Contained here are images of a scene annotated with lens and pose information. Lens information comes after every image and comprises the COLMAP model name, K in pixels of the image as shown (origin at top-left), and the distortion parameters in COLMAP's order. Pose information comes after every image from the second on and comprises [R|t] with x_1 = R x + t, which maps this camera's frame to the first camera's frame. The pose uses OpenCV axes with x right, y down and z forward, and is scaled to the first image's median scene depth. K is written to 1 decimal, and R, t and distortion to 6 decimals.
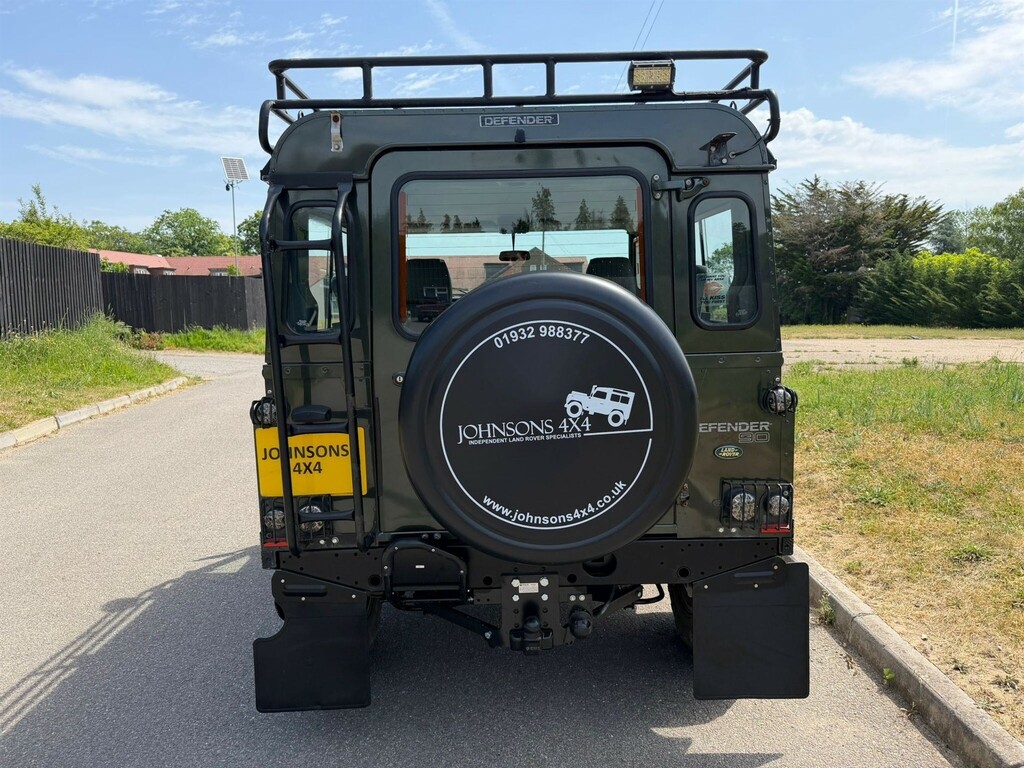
lens RADIAL K [[727.3, 0, 513.7], [0, 727.3, 392.2], [0, 0, 1]] dist [0.076008, -0.110978]
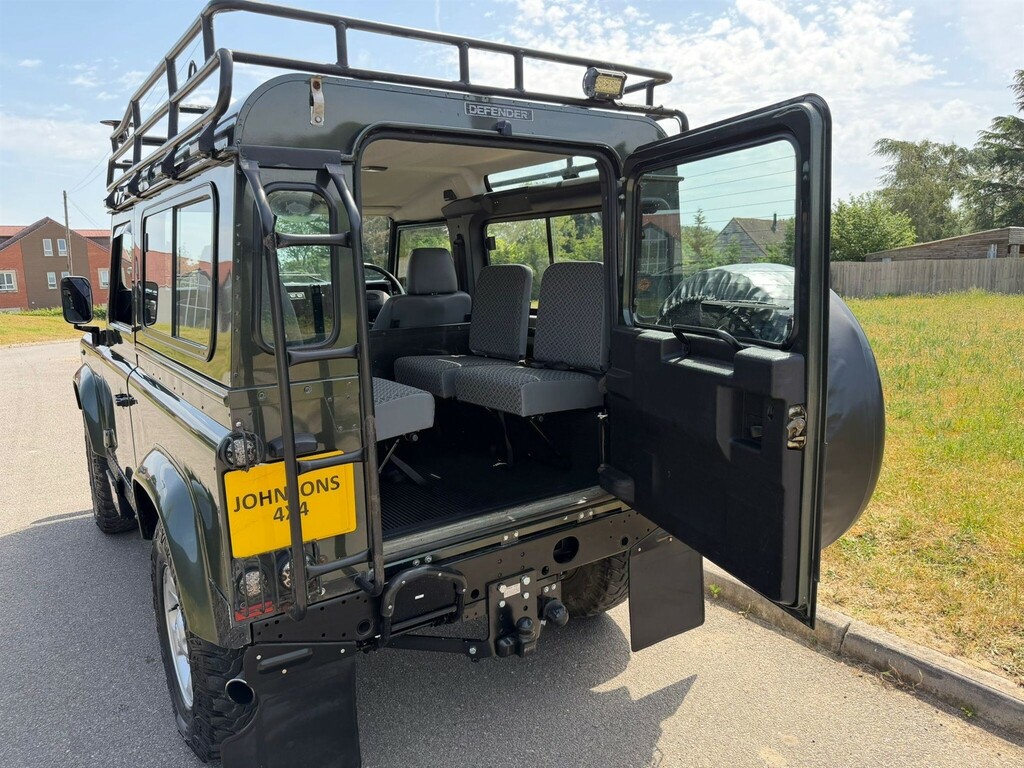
lens RADIAL K [[727.7, 0, 517.0], [0, 727.7, 385.6], [0, 0, 1]] dist [0.002578, -0.002227]
pose [[0.828430, -0.092257, 0.552443, -0.585792], [0.080010, 0.995718, 0.046303, -0.061619], [-0.554349, 0.005842, 0.832264, 0.215535]]
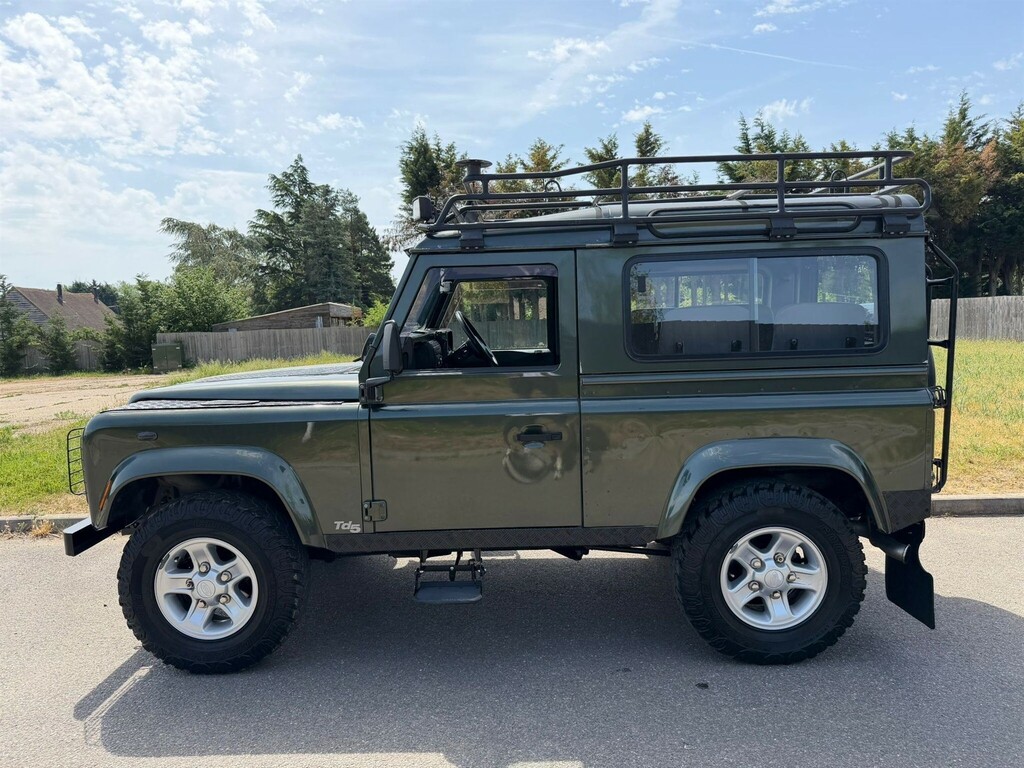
lens RADIAL K [[749.1, 0, 474.5], [0, 749.1, 384.1], [0, 0, 1]] dist [0.004465, 0.002863]
pose [[0.060699, -0.068961, 0.995771, -2.089771], [0.159959, 0.985389, 0.058491, -0.265504], [-0.985256, 0.155732, 0.070843, 2.129404]]
